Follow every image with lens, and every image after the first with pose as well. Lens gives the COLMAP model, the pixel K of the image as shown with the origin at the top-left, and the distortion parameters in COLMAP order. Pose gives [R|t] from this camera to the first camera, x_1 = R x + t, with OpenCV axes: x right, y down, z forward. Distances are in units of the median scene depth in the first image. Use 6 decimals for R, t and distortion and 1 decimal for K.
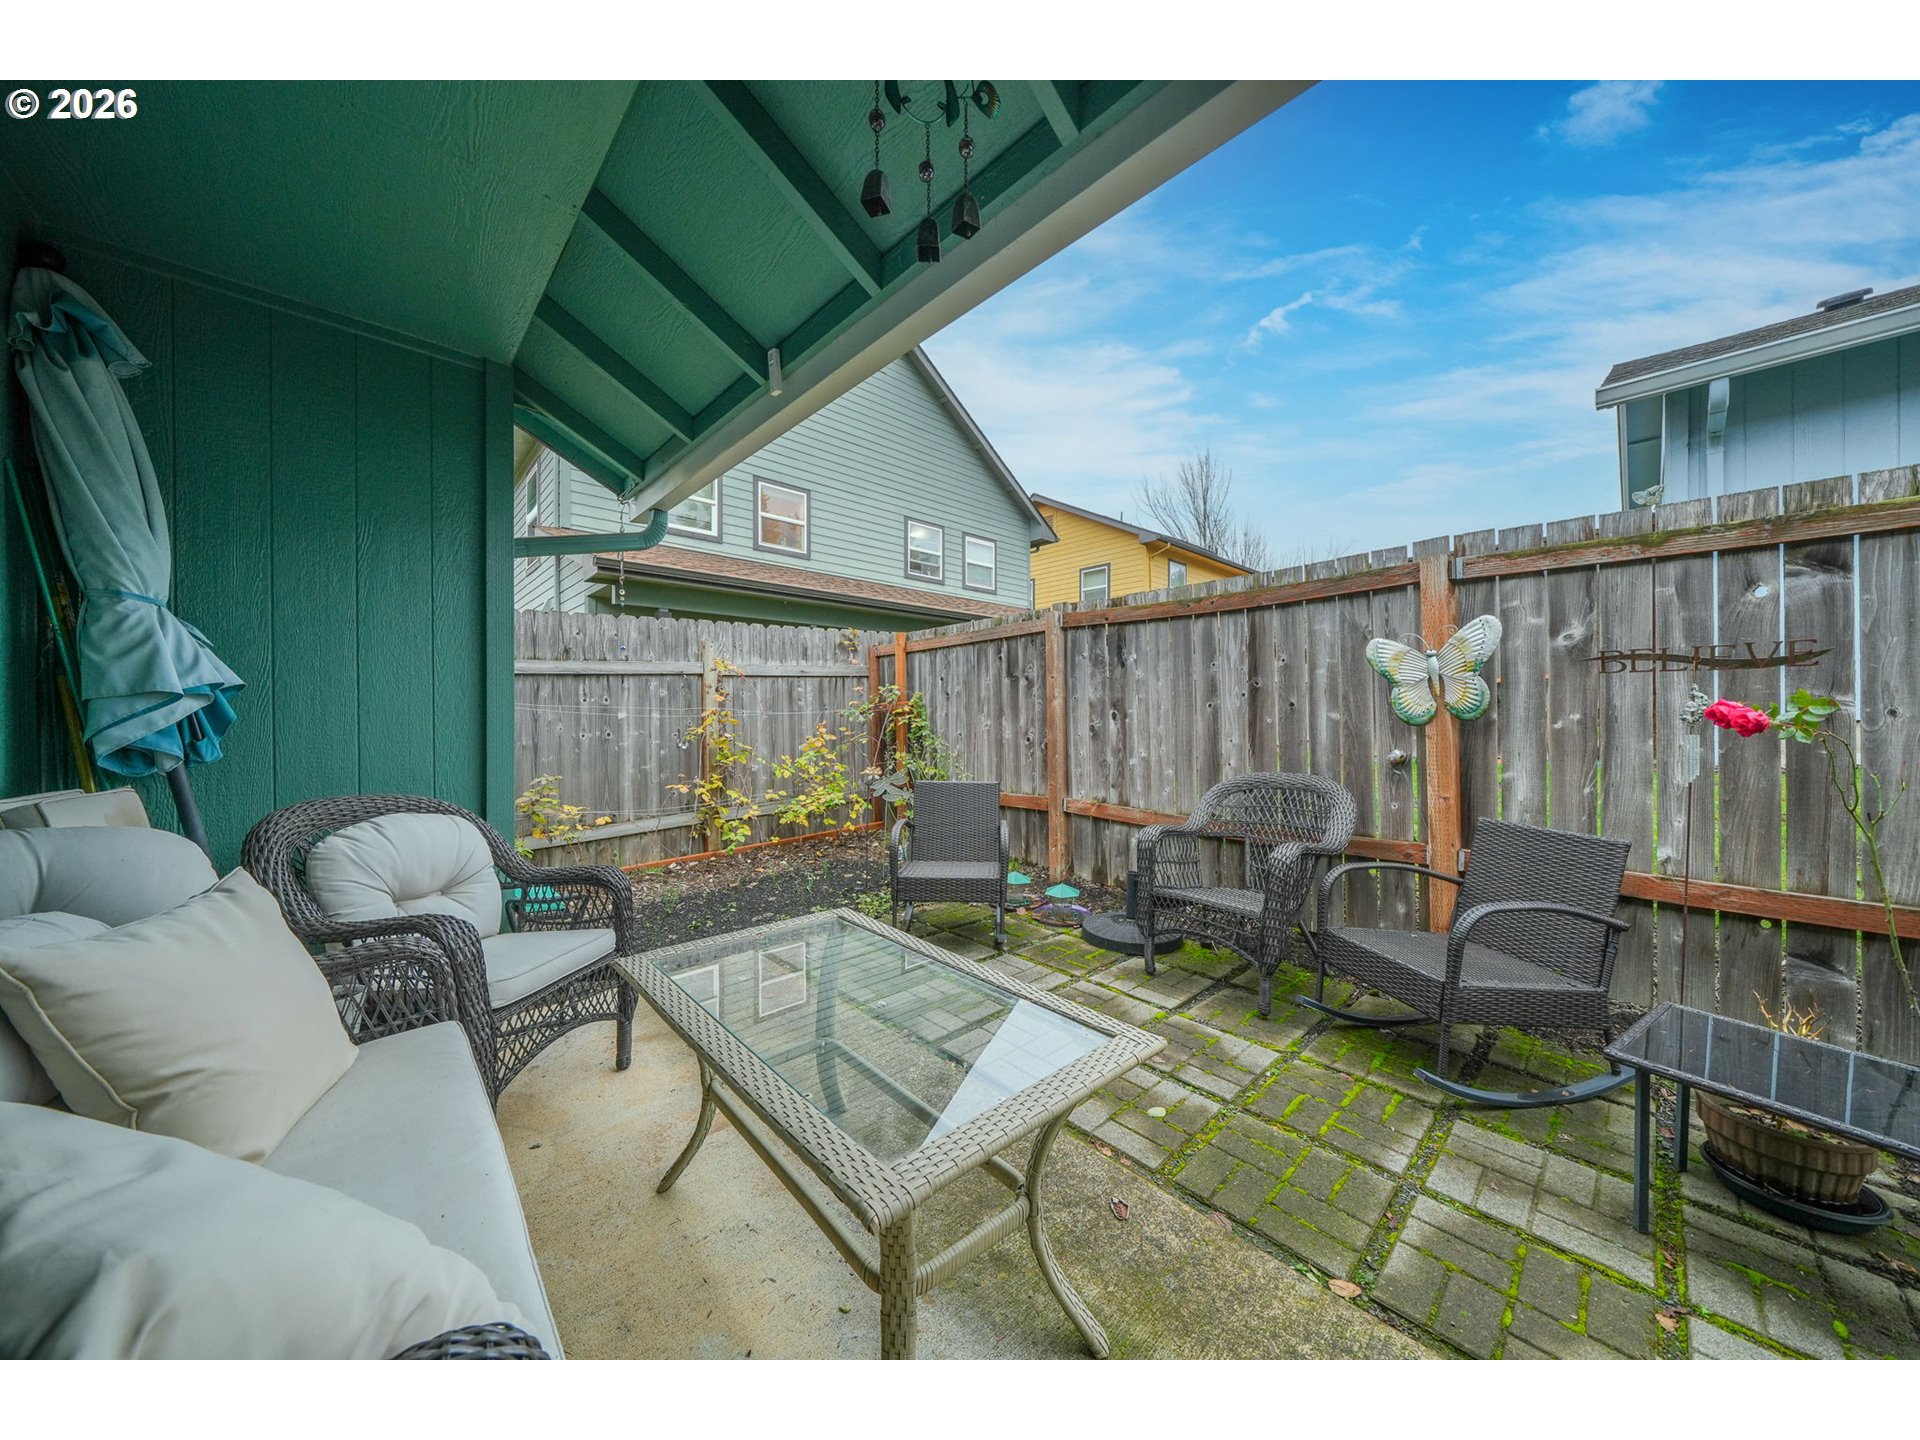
lens RADIAL K [[657.7, 0, 954.3], [0, 657.7, 717.8], [0, 0, 1]] dist [-0.006788, 0.000505]
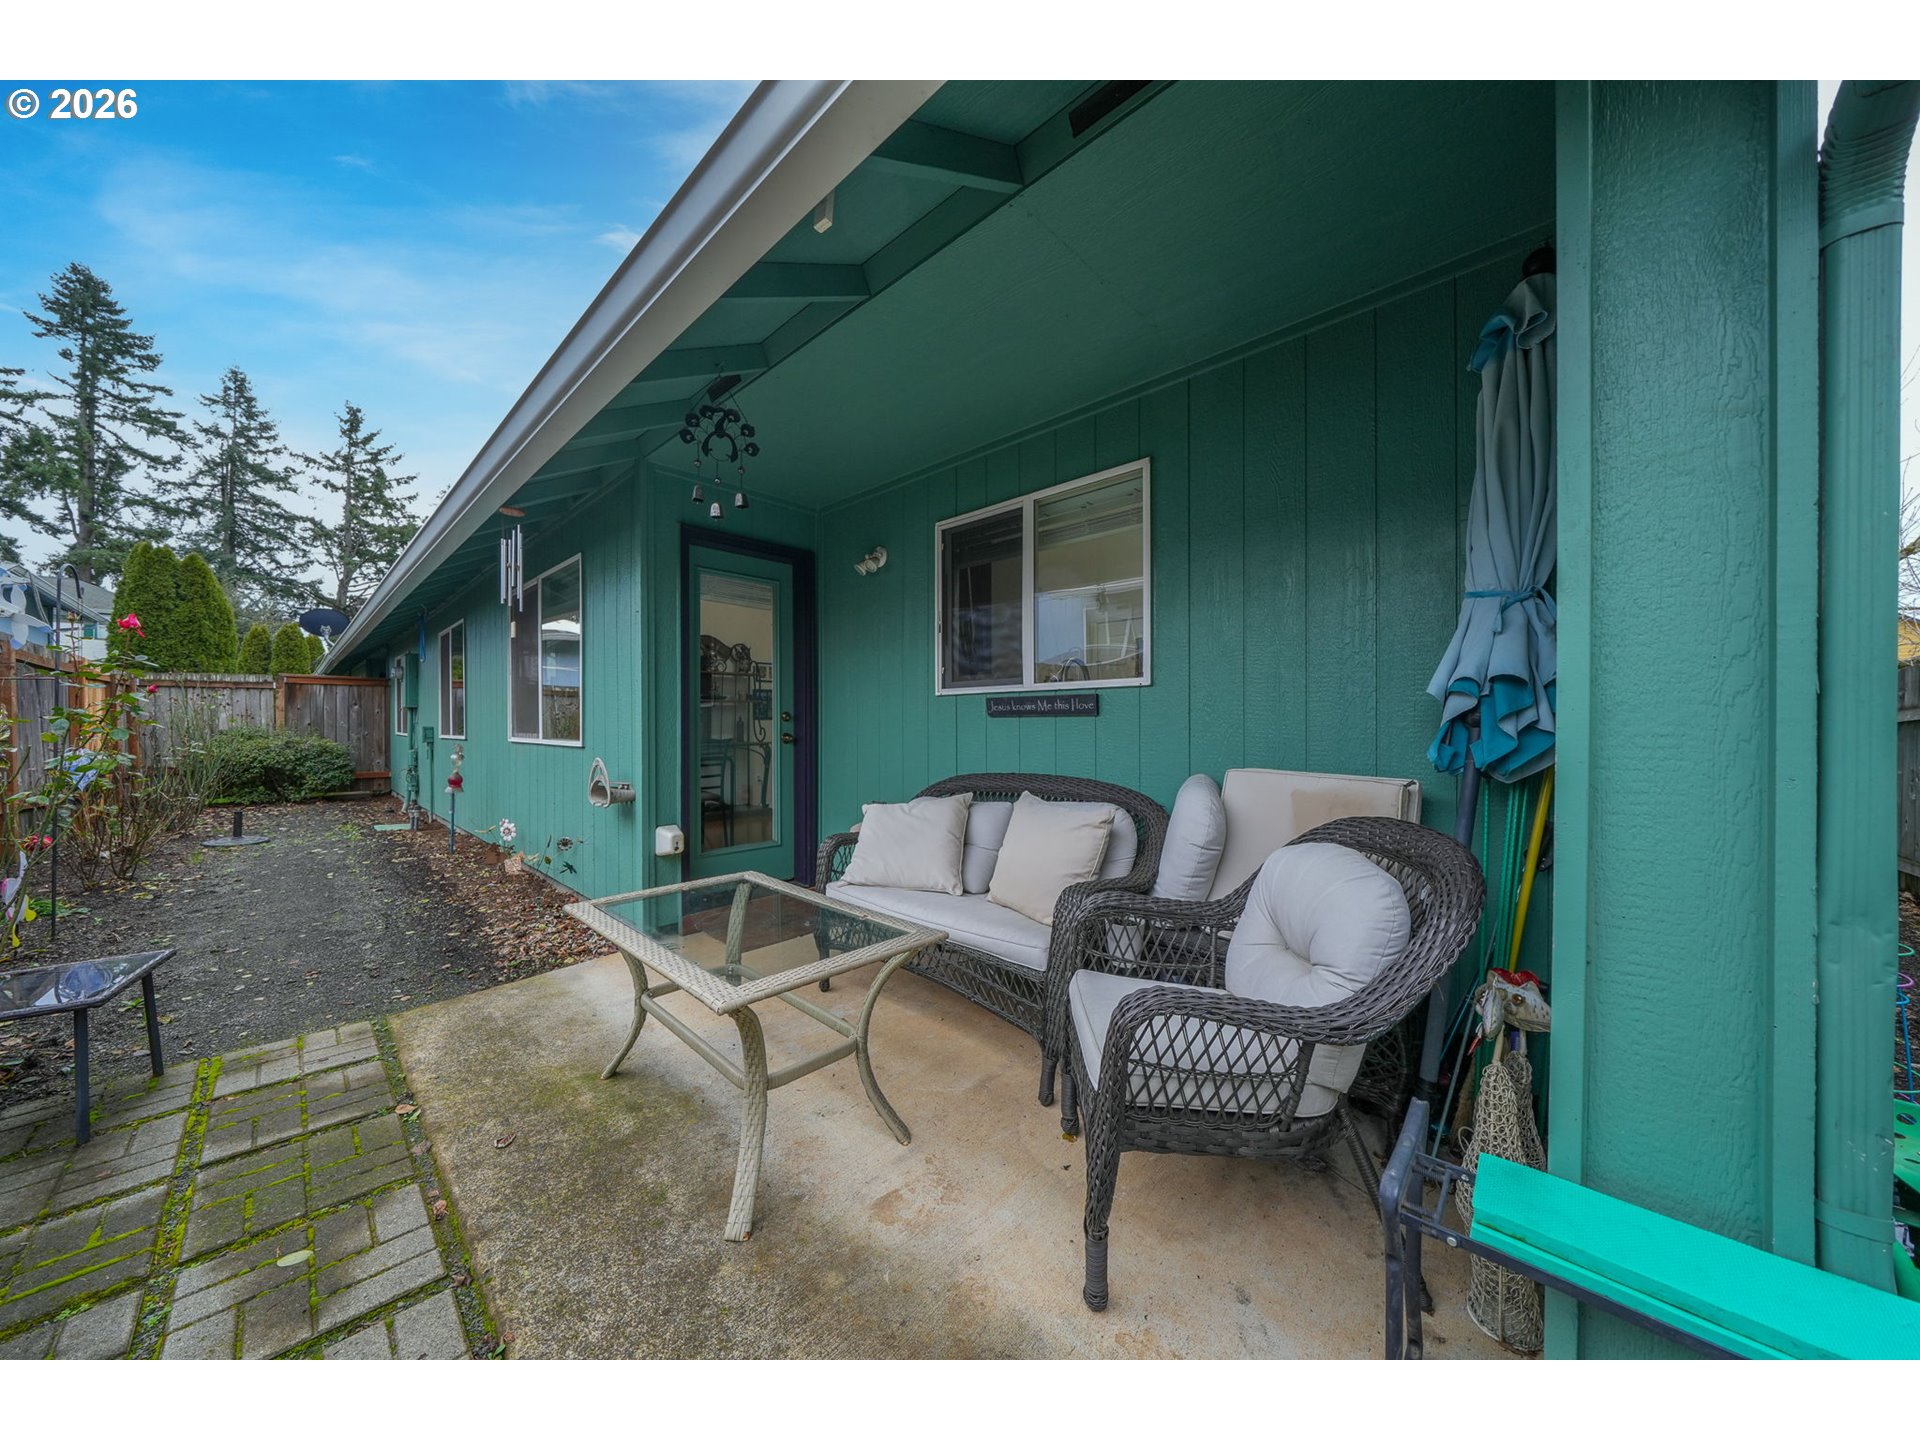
lens RADIAL K [[657.7, 0, 960.4], [0, 657.7, 724.9], [0, 0, 1]] dist [-0.006788, 0.000505]
pose [[-0.997102, -0.001223, -0.076073, -0.180369], [-0.000993, 0.999995, -0.003066, 0.002823], [0.076076, -0.002982, -0.997098, 0.855042]]
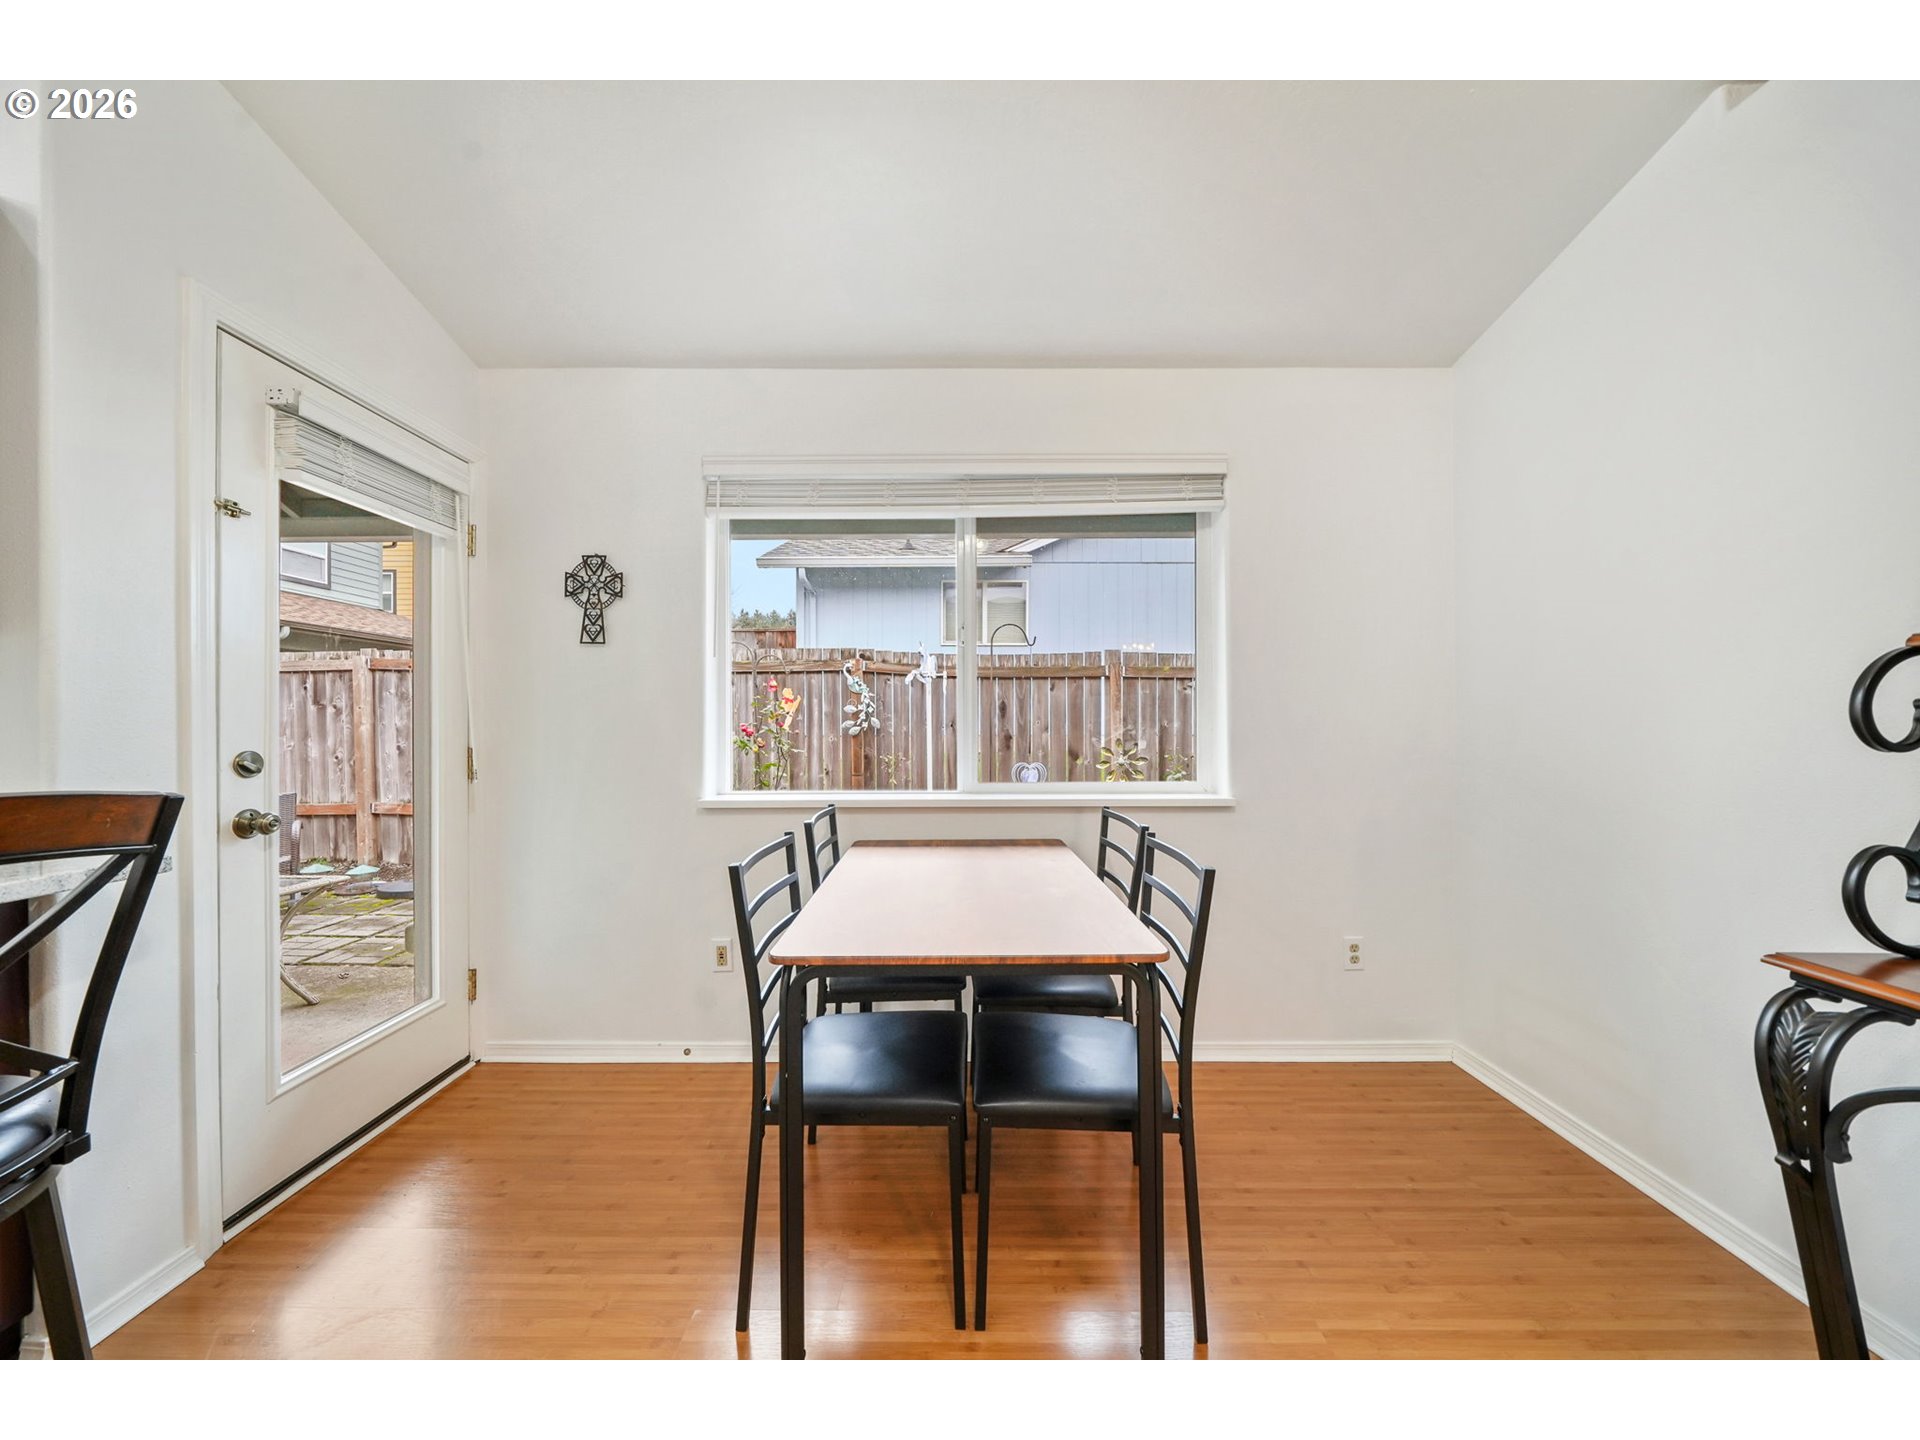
lens RADIAL K [[657.7, 0, 944.7], [0, 657.7, 728.6], [0, 0, 1]] dist [-0.006788, 0.000505]
pose [[0.695138, -0.001233, 0.718875, 0.028104], [-0.004274, 0.999974, 0.005847, -0.035172], [-0.718863, -0.007137, 0.695115, -0.708635]]
